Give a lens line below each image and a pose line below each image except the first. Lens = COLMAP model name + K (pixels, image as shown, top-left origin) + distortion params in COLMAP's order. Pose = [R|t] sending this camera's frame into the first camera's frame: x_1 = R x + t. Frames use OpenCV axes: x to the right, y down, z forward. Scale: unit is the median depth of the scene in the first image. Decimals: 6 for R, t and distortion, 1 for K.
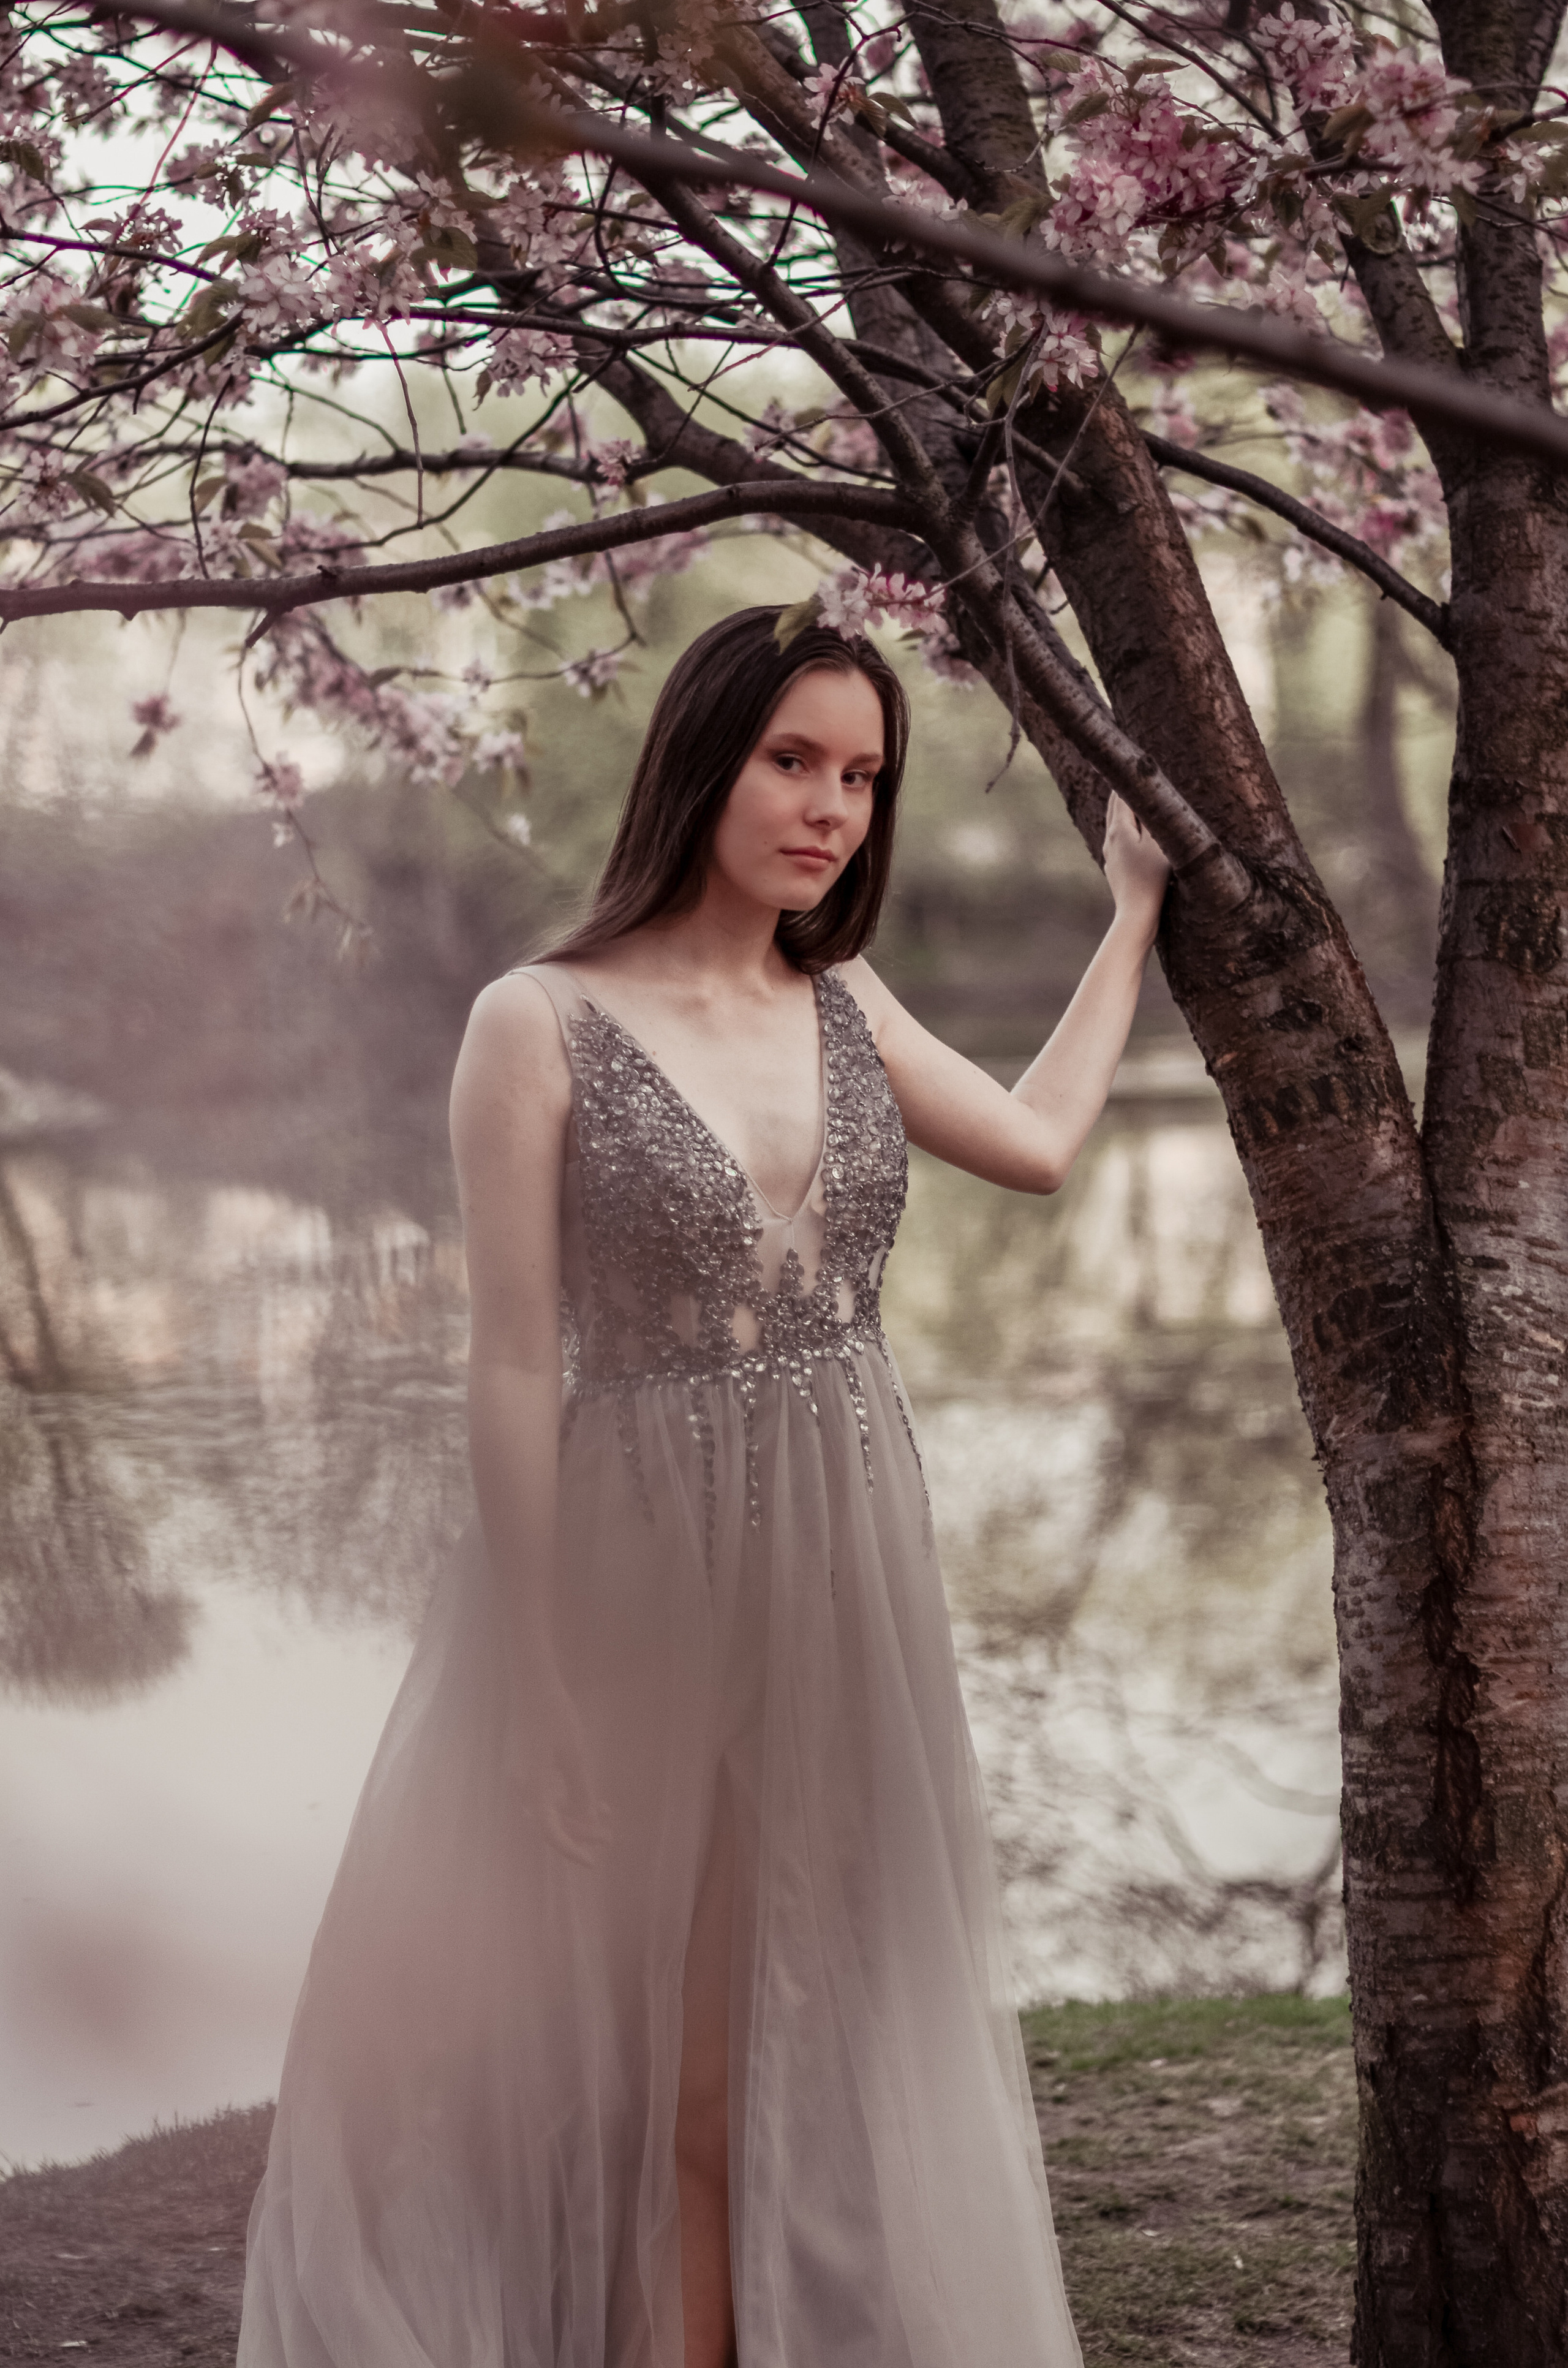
lens RADIAL K [[5092.9, 0, 783.5], [0, 5092.9, 1181.8], [0, 0, 1]] dist [-0.112799, 0.000000]
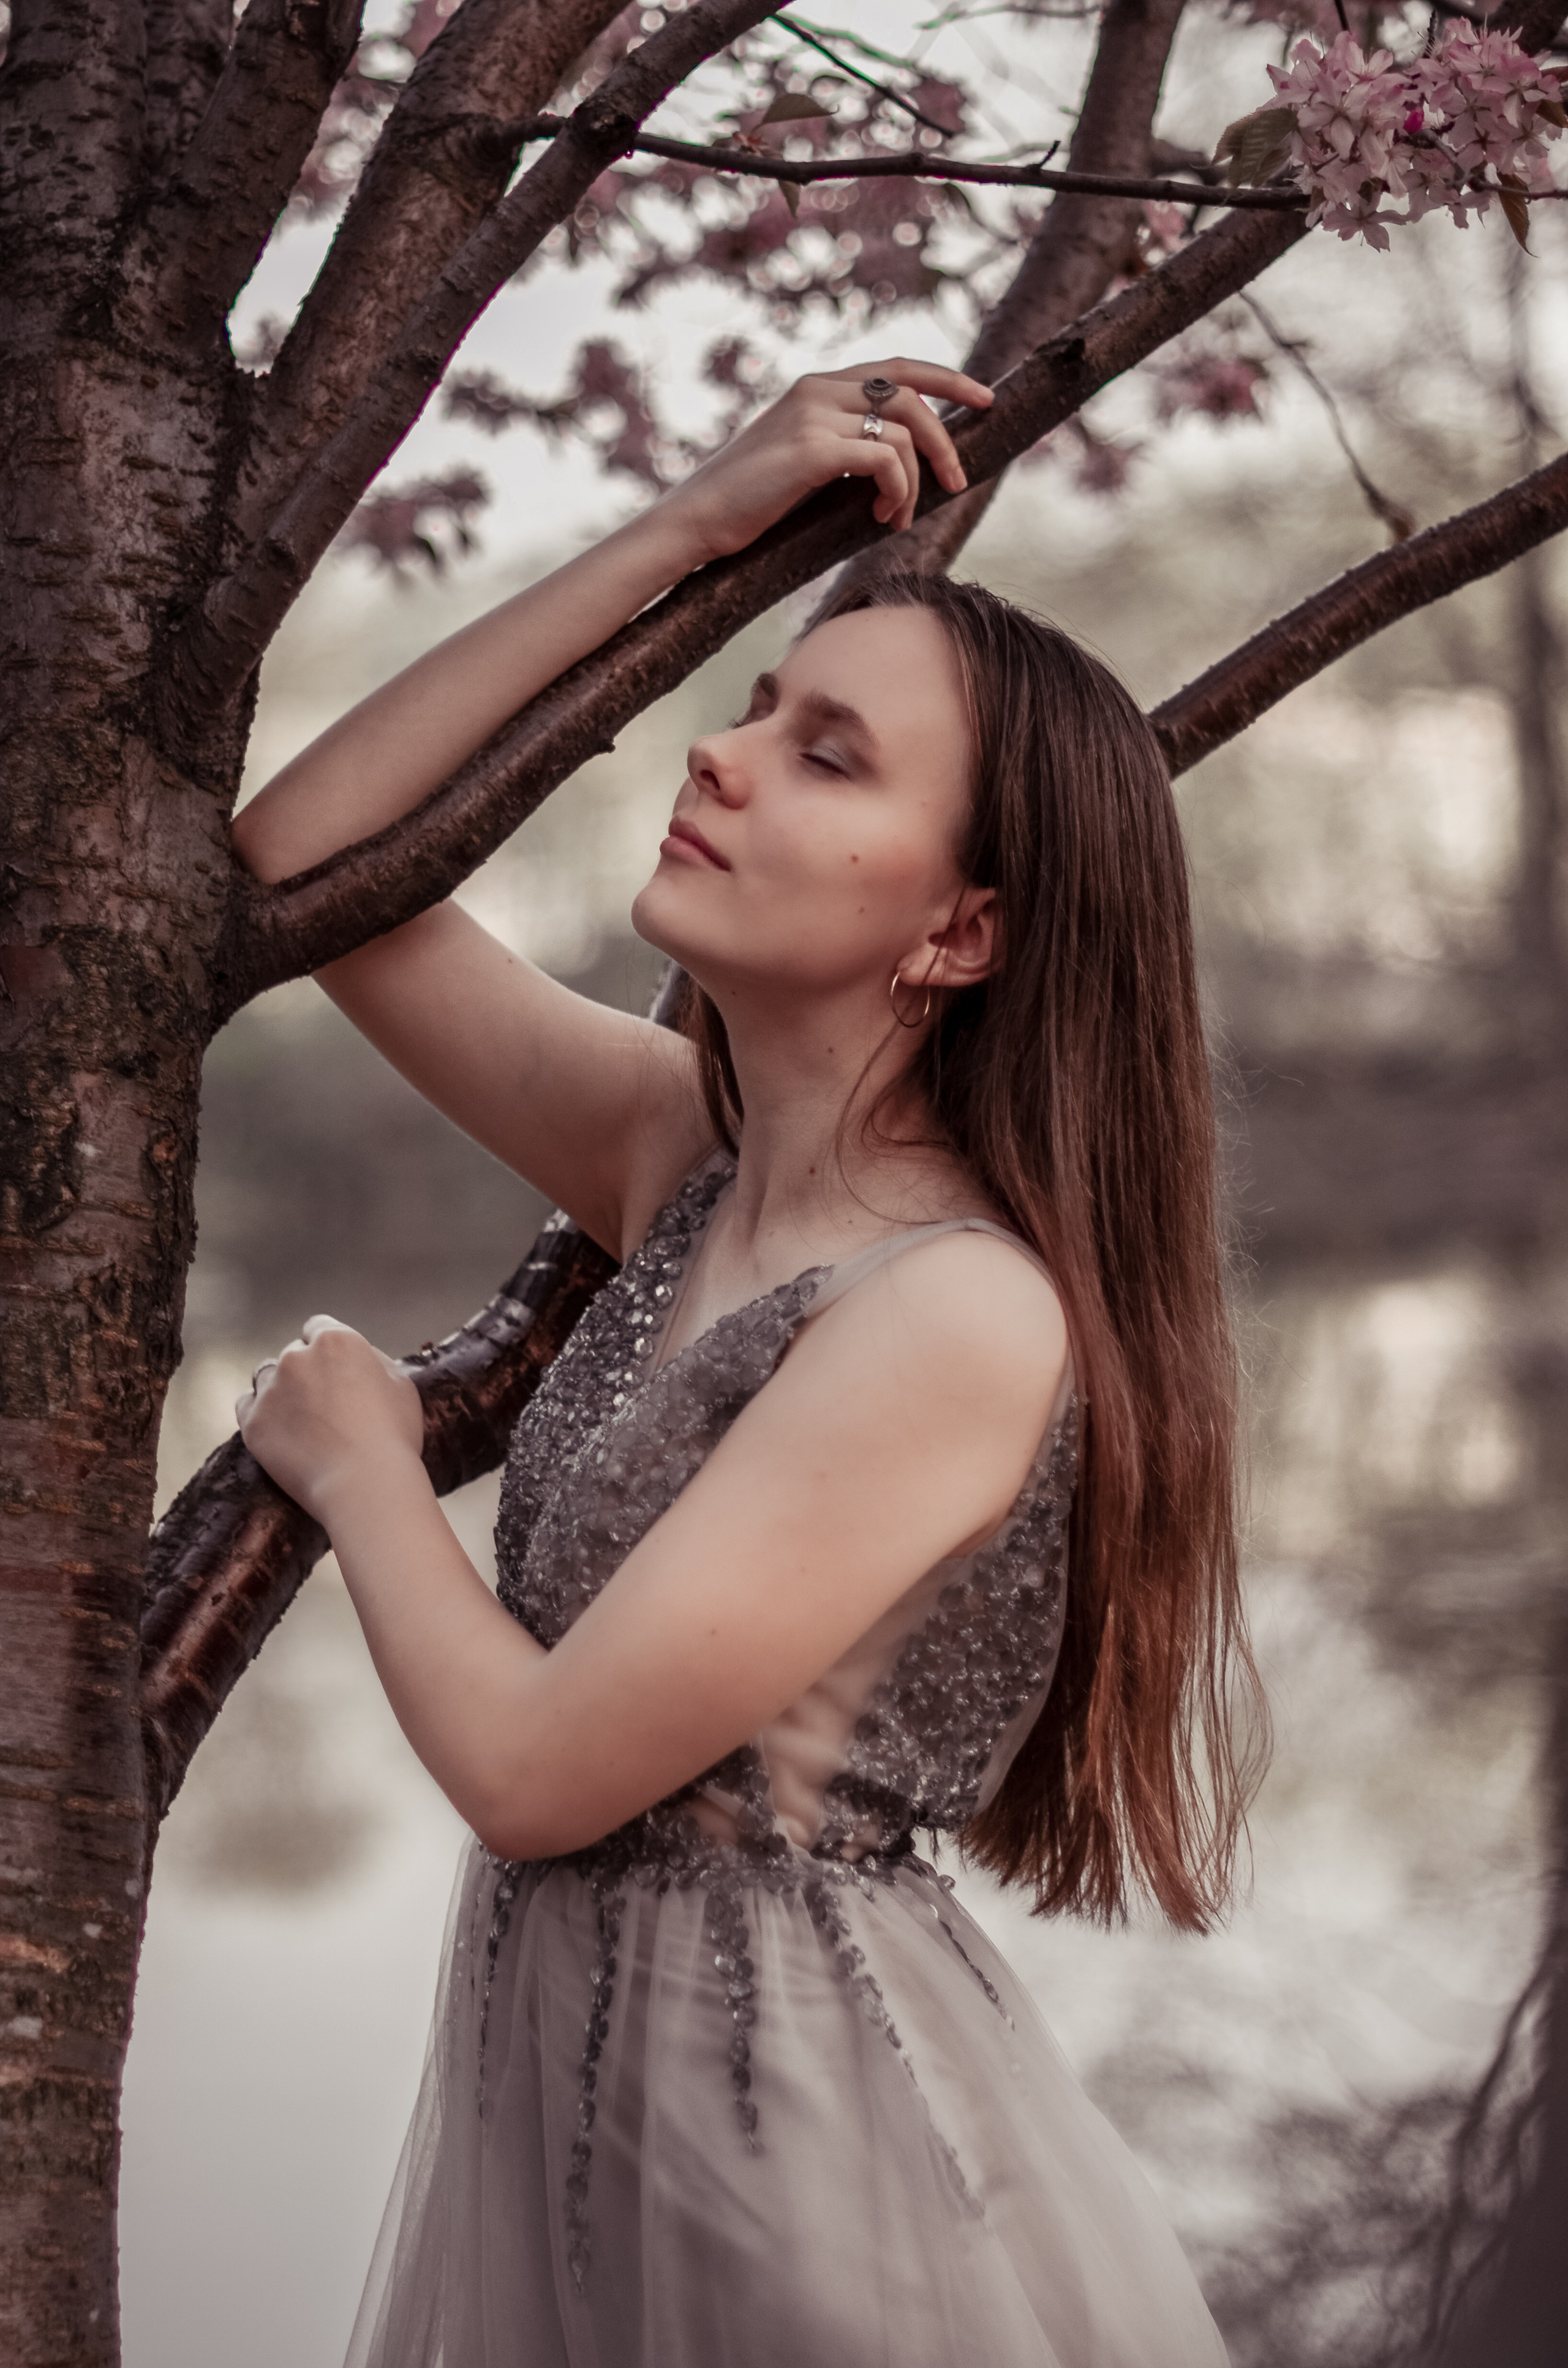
lens RADIAL K [[5092.9, 0, 784.6], [0, 5092.9, 1184.9], [0, 0, 1]] dist [-0.112799, 0.000000]
pose [[0.997633, -0.022068, -0.065133, 0.256497], [0.020219, 0.999378, -0.028909, -0.029026], [0.065730, 0.027524, 0.997458, 0.480694]]
